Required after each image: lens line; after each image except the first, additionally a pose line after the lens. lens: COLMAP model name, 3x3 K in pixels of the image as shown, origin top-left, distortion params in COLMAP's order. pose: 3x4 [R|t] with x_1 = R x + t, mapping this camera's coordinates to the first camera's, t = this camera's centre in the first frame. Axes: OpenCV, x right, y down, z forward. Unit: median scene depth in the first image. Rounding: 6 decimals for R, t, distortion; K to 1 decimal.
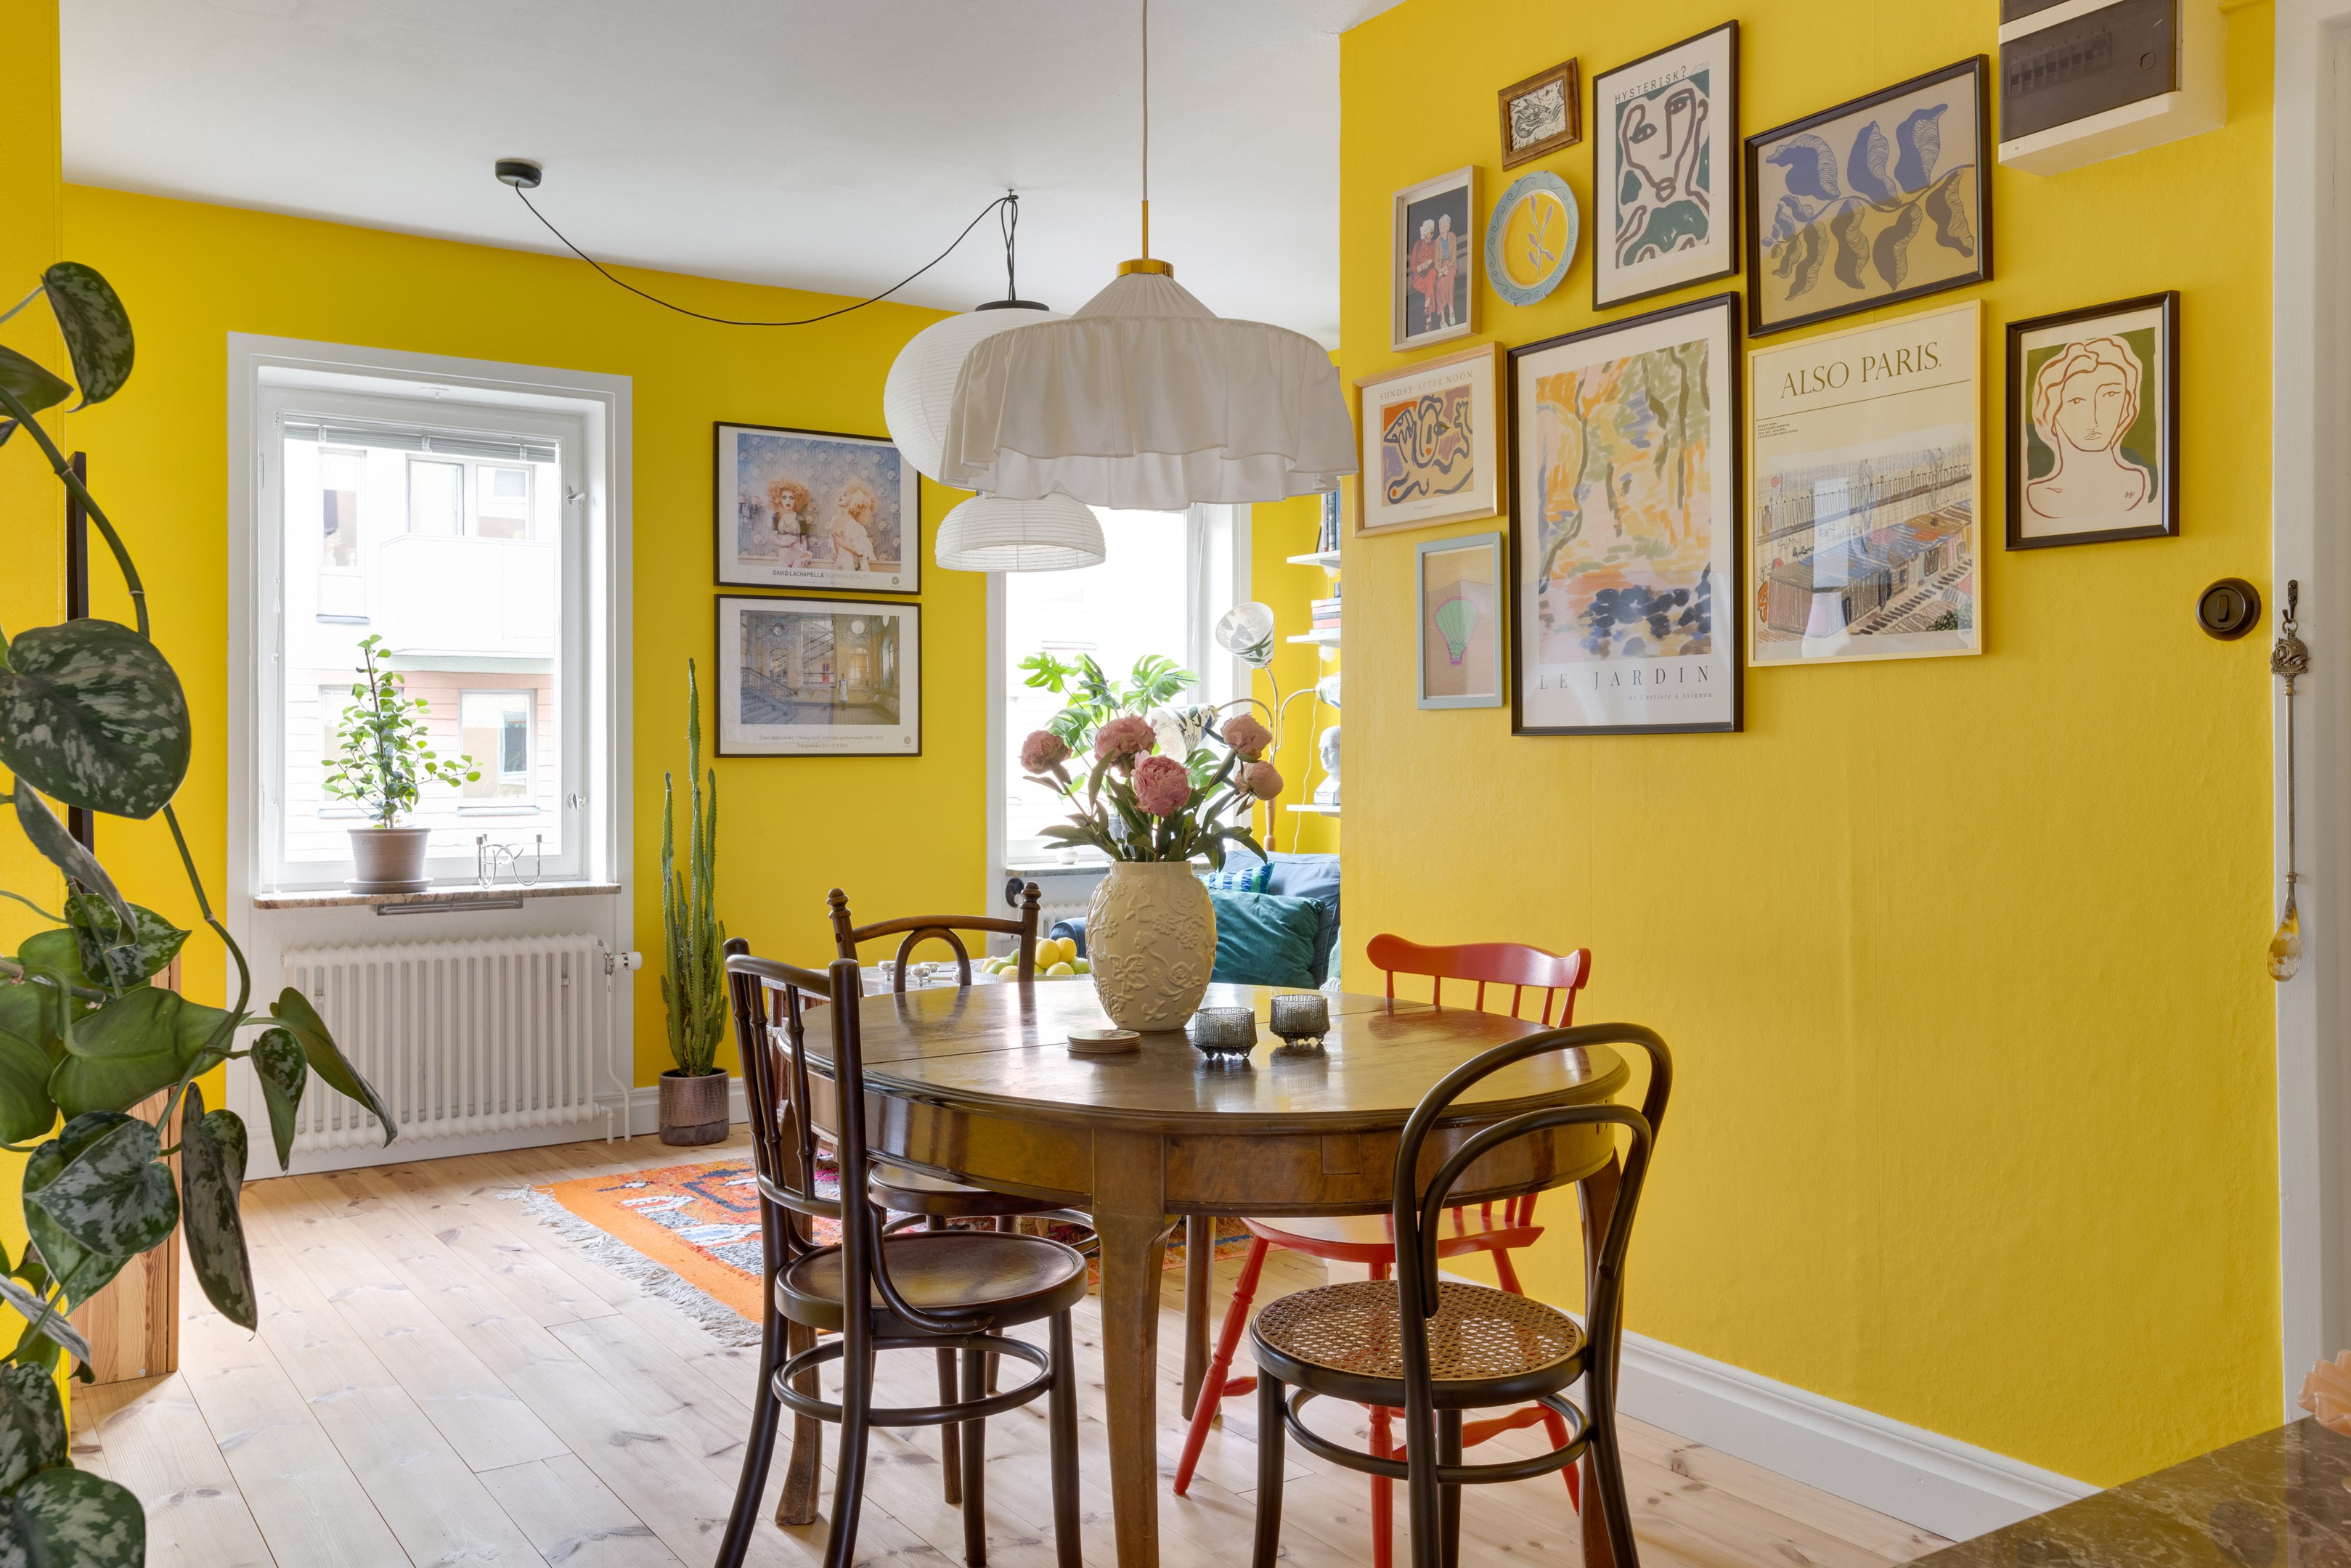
lens RADIAL K [[1871.4, 0, 1181.2], [0, 1871.4, 776.1], [0, 0, 1]] dist [0.003788, 0.000194]
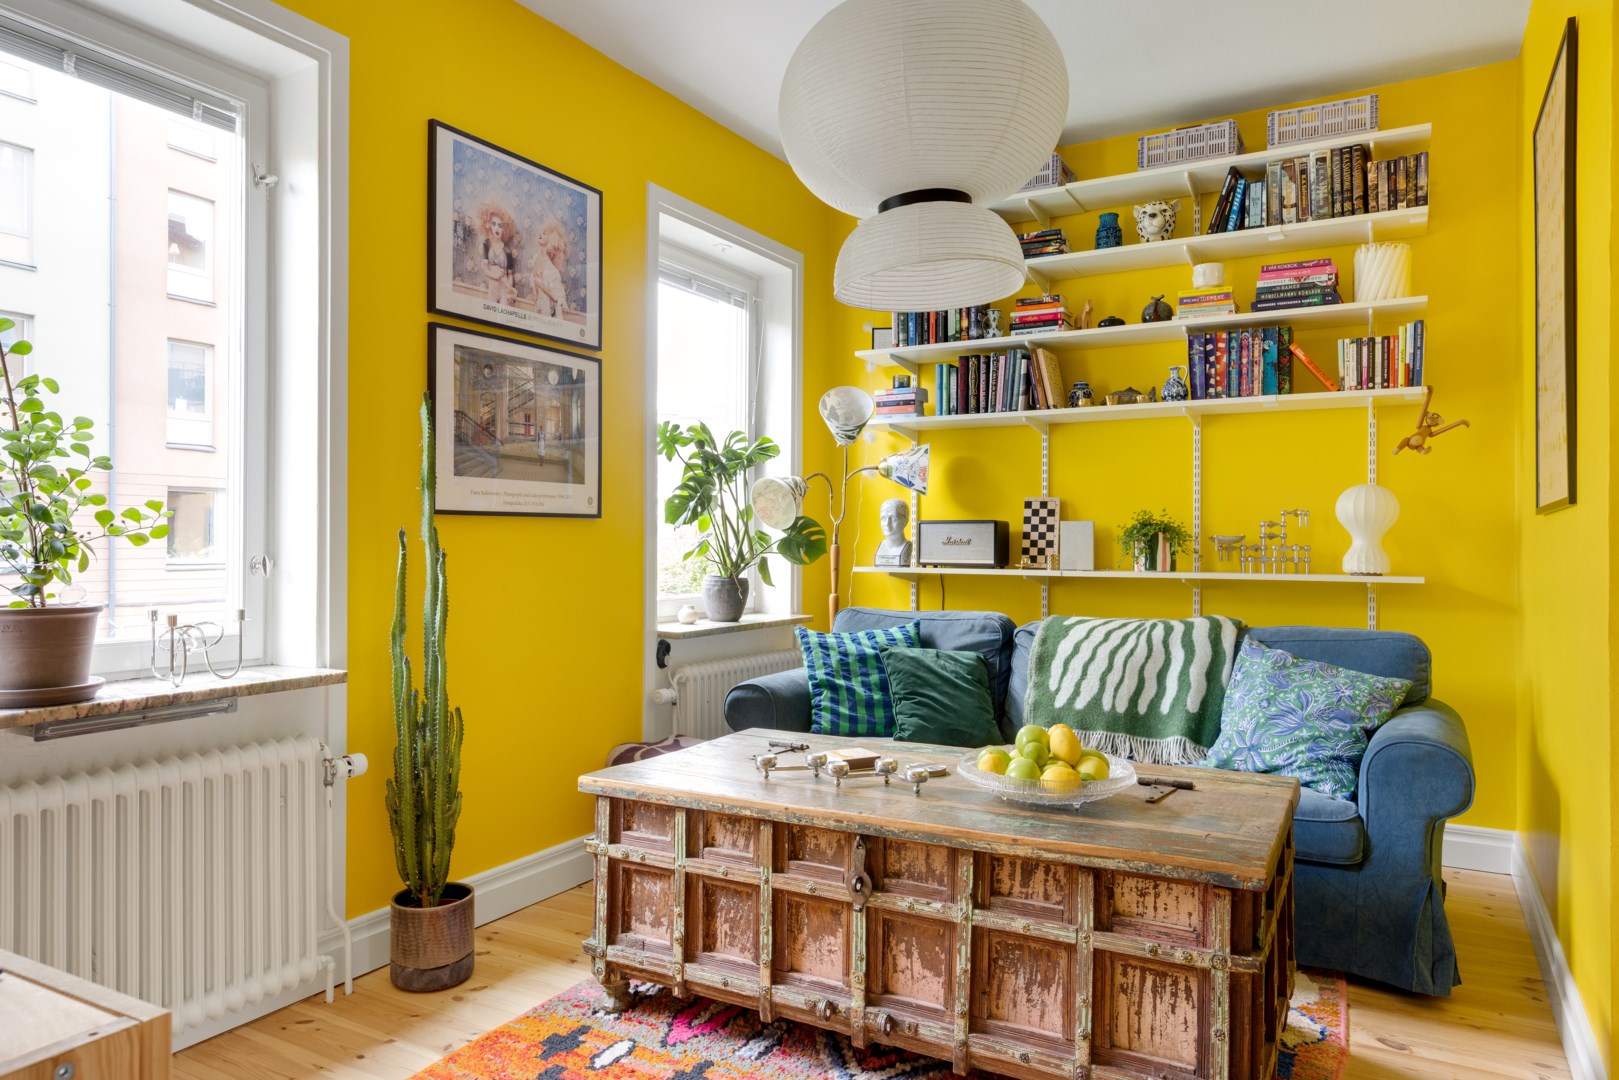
lens RADIAL K [[1108.6, 0, 801.5], [0, 1108.6, 541.3], [0, 0, 1]] dist [0.003435, 0.000486]
pose [[0.903777, 0.007462, 0.427939, -0.307354], [-0.005517, 0.999968, -0.005785, 0.004588], [-0.427969, 0.002868, 0.903789, 0.464869]]
